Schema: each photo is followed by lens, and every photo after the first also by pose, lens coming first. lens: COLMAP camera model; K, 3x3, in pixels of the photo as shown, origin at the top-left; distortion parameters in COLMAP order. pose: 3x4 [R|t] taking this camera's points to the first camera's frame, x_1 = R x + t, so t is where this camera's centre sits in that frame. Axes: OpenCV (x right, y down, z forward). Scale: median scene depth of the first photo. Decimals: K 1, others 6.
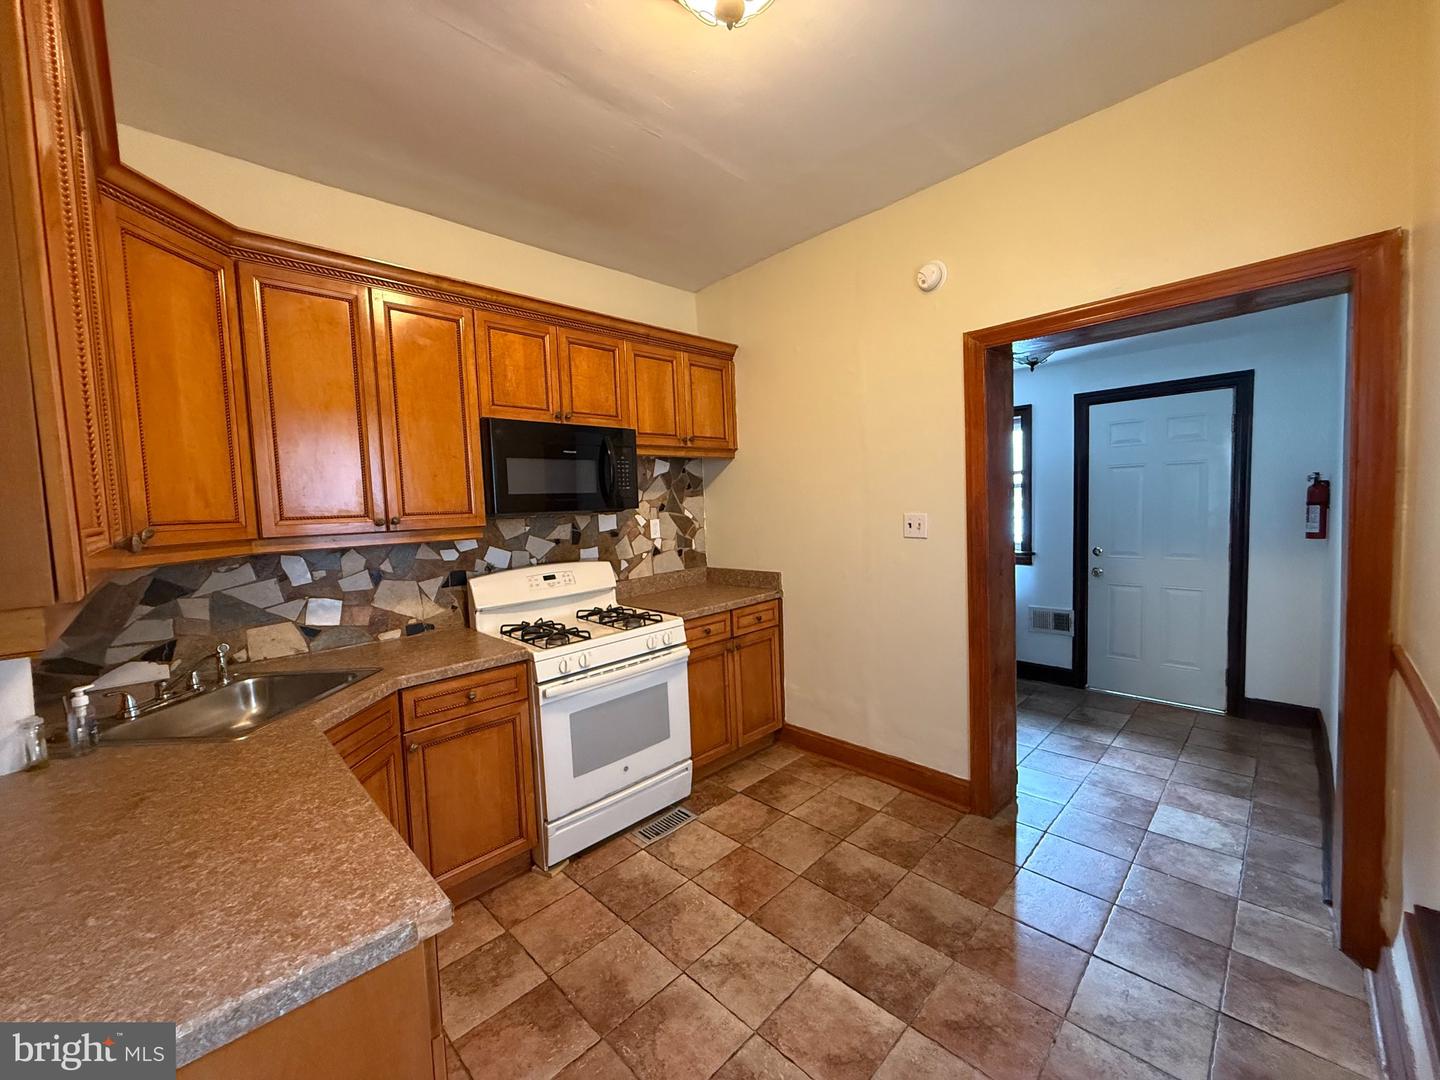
lens RADIAL K [[575.0, 0, 717.7], [0, 575.0, 538.7], [0, 0, 1]] dist [-0.001371, 0.000112]
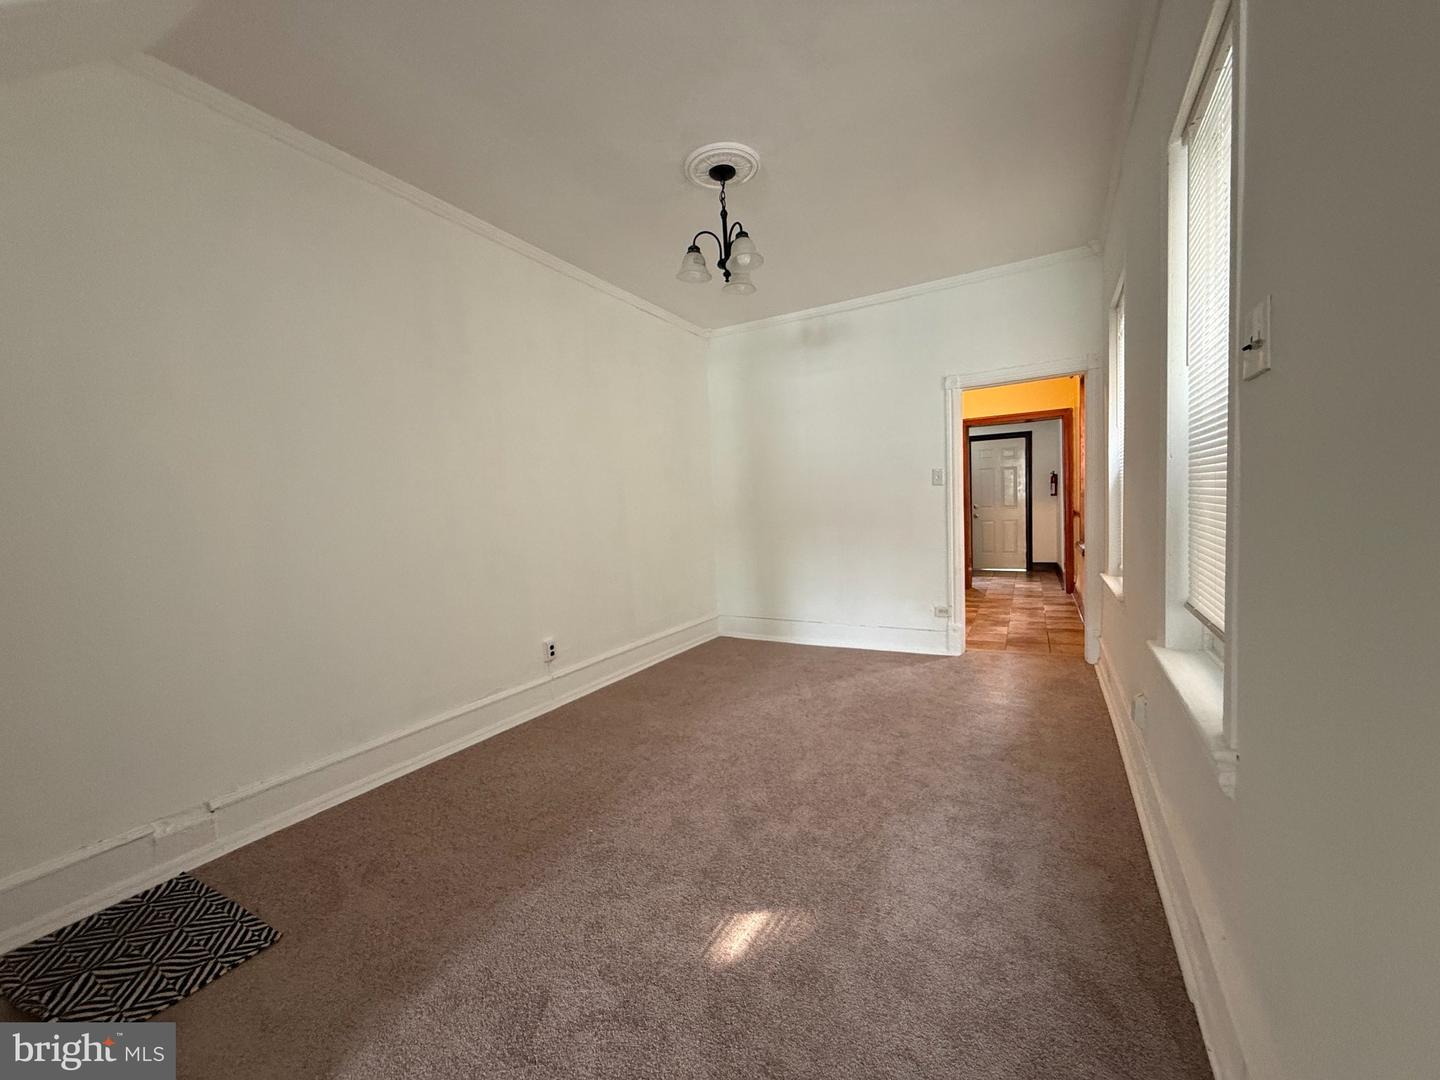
lens RADIAL K [[575.0, 0, 711.4], [0, 575.0, 540.2], [0, 0, 1]] dist [-0.001371, 0.000112]
pose [[0.958541, -0.017781, 0.284398, -0.750631], [0.025327, 0.999417, -0.022877, 0.137658], [-0.283826, 0.029131, 0.958433, -0.661809]]
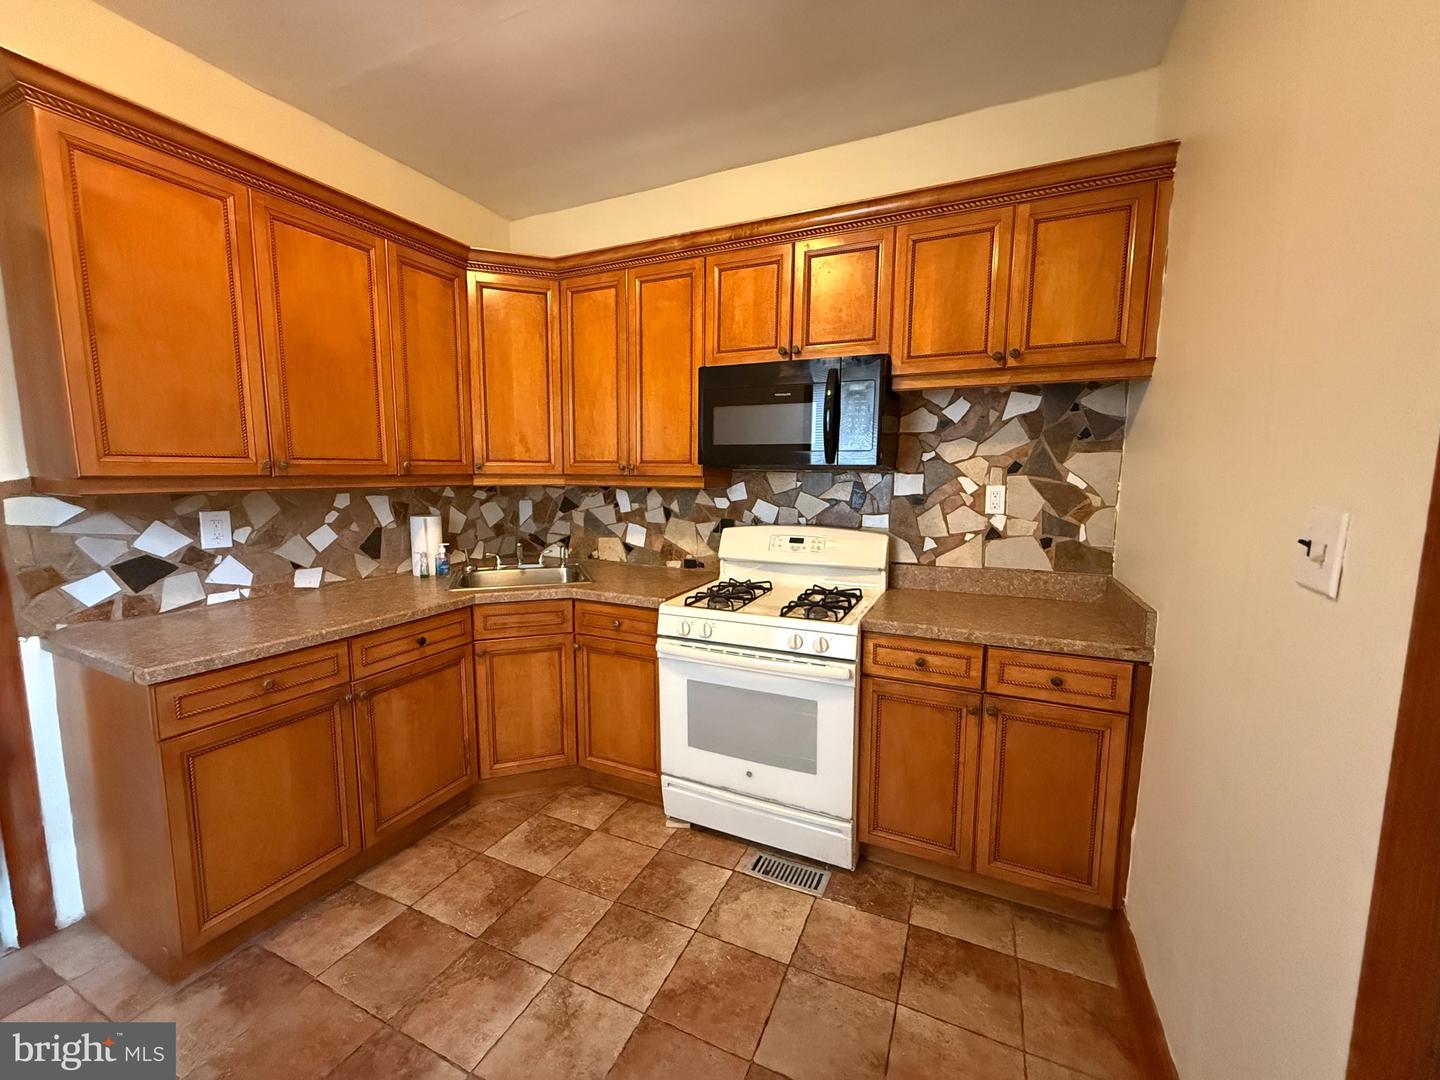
lens RADIAL K [[575.0, 0, 713.0], [0, 575.0, 539.3], [0, 0, 1]] dist [-0.001371, 0.000112]
pose [[0.345822, 0.151075, -0.926058, 0.535912], [-0.080334, 0.988096, 0.131197, -0.044376], [0.934855, 0.029023, 0.353842, 0.627215]]
